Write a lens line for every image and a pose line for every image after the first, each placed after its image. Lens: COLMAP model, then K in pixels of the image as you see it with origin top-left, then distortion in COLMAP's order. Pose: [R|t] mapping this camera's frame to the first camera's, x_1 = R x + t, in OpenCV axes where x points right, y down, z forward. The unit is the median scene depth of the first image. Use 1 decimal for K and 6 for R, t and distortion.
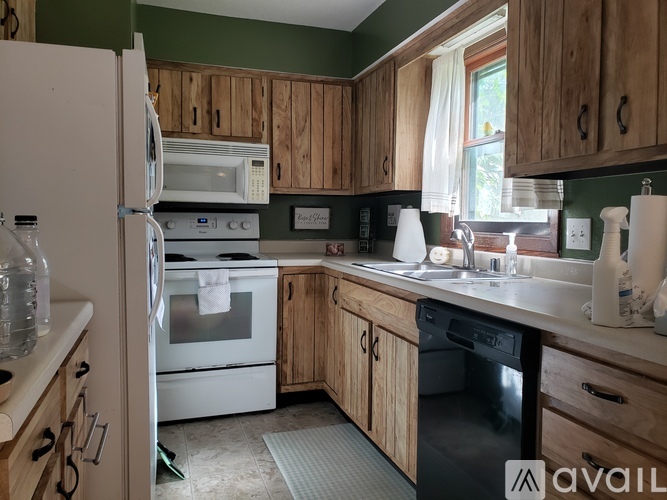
lens RADIAL K [[511.6, 0, 327.3], [0, 511.6, 244.1], [0, 0, 1]] dist [0.005795, 0.018410]
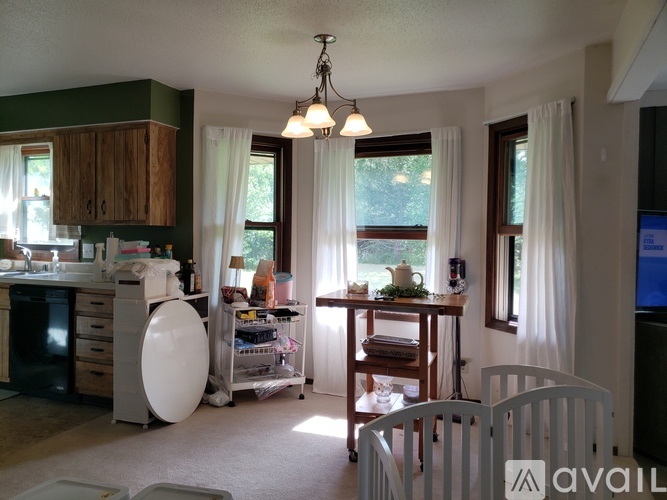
lens RADIAL K [[511.6, 0, 327.3], [0, 511.6, 242.6], [0, 0, 1]] dist [0.005795, 0.018410]
pose [[0.628745, -0.007195, 0.777578, -0.552999], [0.026594, 0.999571, -0.012255, -0.001544], [-0.777157, 0.028385, 0.628666, -1.132689]]
